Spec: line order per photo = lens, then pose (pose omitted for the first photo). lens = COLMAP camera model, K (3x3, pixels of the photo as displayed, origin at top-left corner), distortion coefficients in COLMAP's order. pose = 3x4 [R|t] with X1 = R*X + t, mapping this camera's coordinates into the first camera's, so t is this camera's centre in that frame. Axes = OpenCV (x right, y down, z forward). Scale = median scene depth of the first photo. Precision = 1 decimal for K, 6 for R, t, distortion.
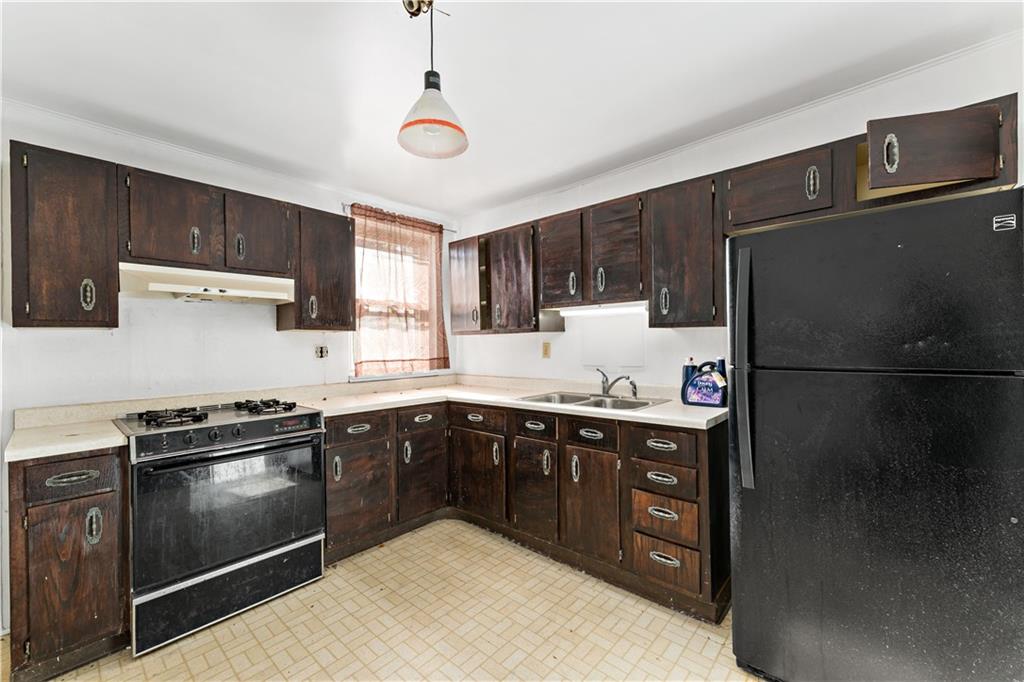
lens RADIAL K [[416.1, 0, 511.4], [0, 416.1, 340.6], [0, 0, 1]] dist [0.000731, 0.000052]
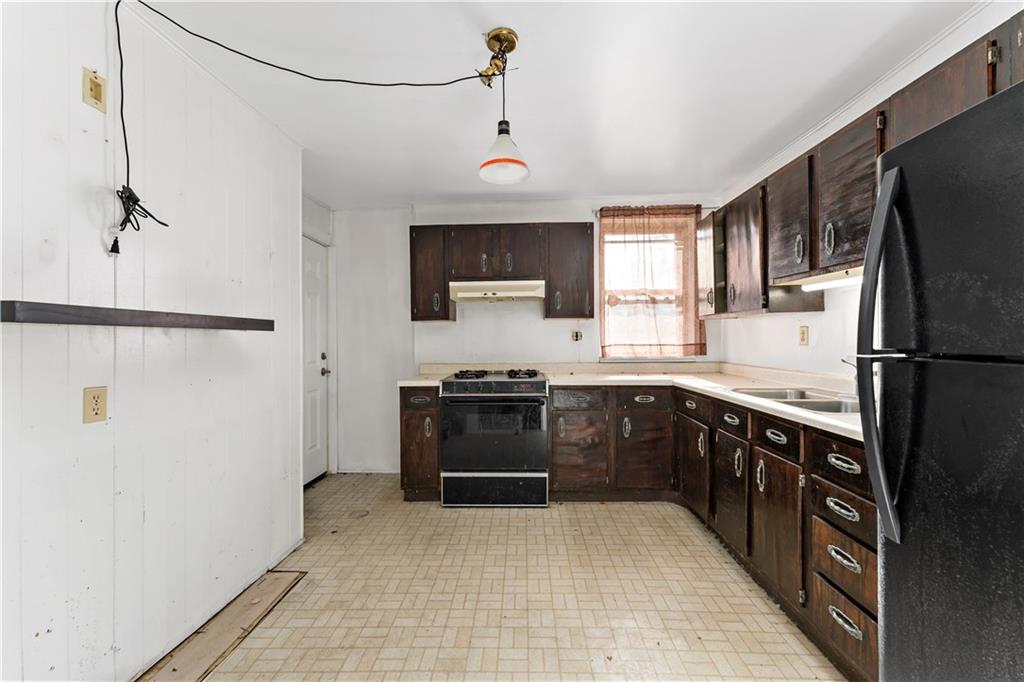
lens RADIAL K [[416.1, 0, 511.7], [0, 416.1, 340.2], [0, 0, 1]] dist [0.000731, 0.000052]
pose [[0.631067, 0.011520, -0.775643, 0.452449], [0.006486, 0.999776, 0.020126, 0.016251], [0.775701, -0.017732, 0.630851, 0.087566]]
